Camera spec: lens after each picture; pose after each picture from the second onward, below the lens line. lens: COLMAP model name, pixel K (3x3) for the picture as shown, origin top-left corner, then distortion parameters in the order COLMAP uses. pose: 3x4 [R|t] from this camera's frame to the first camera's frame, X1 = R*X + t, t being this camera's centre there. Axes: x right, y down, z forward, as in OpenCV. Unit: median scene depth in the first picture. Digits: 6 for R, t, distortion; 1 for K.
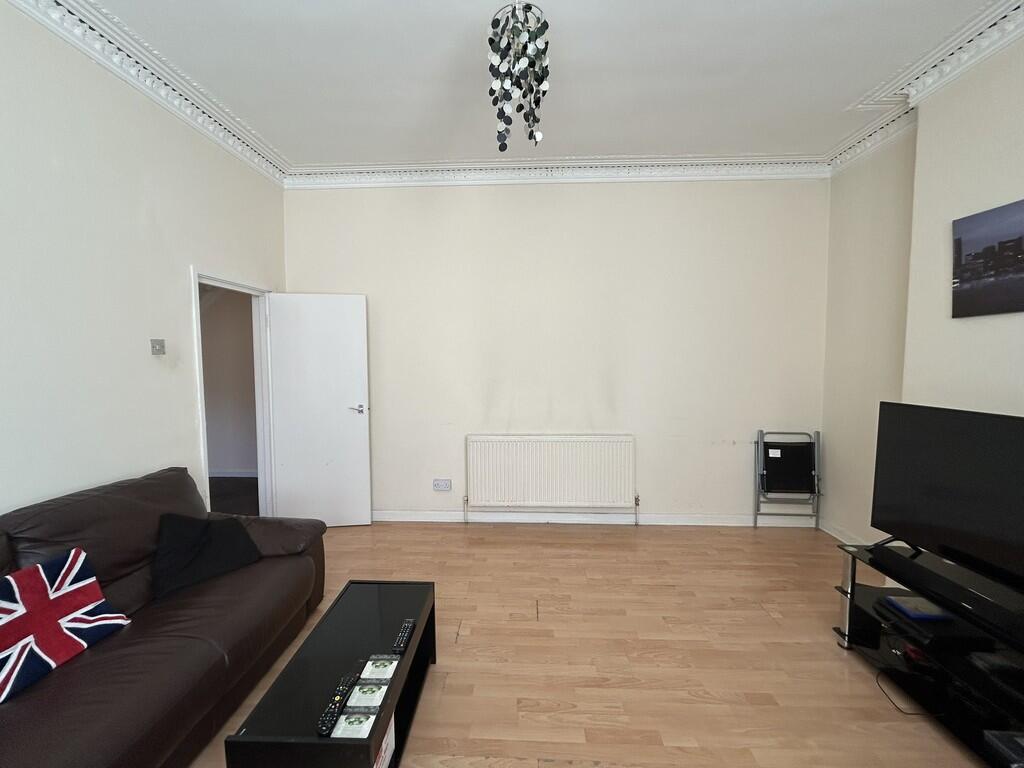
lens RADIAL K [[413.7, 0, 510.0], [0, 413.7, 380.5], [0, 0, 1]] dist [-0.001717, -0.000135]
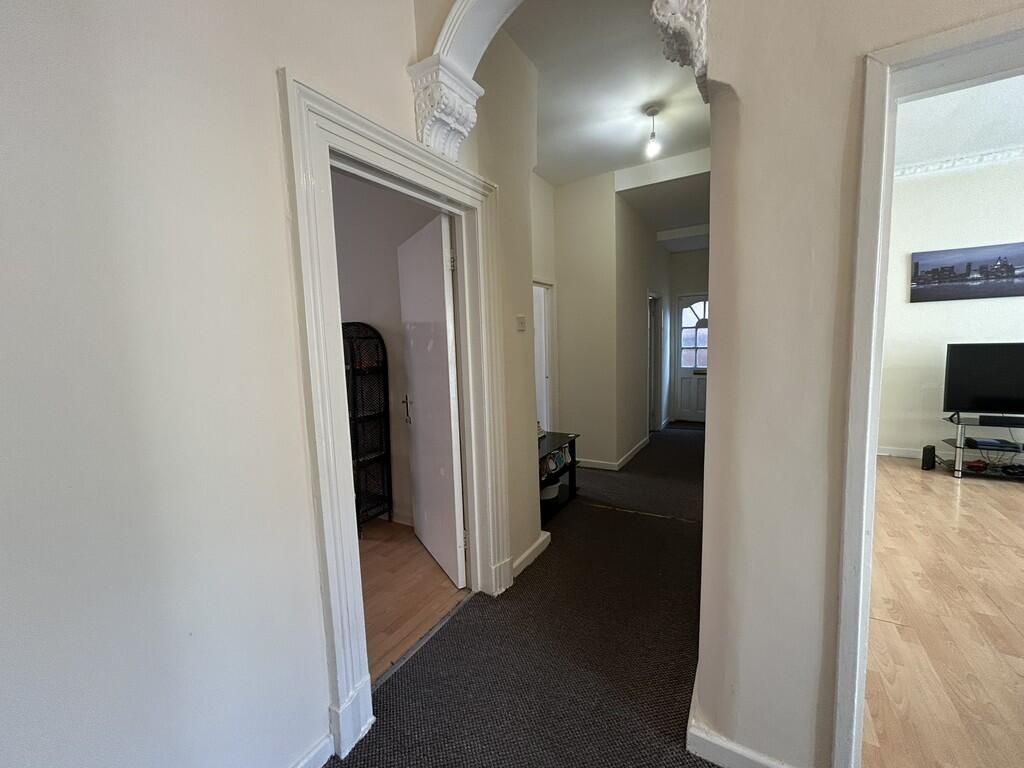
lens RADIAL K [[413.7, 0, 508.0], [0, 413.7, 383.9], [0, 0, 1]] dist [-0.001717, -0.000135]
pose [[0.476699, -0.106944, 0.872537, -1.697613], [0.089657, 0.993311, 0.072764, -0.084844], [-0.874482, 0.043542, 0.483099, 1.826339]]
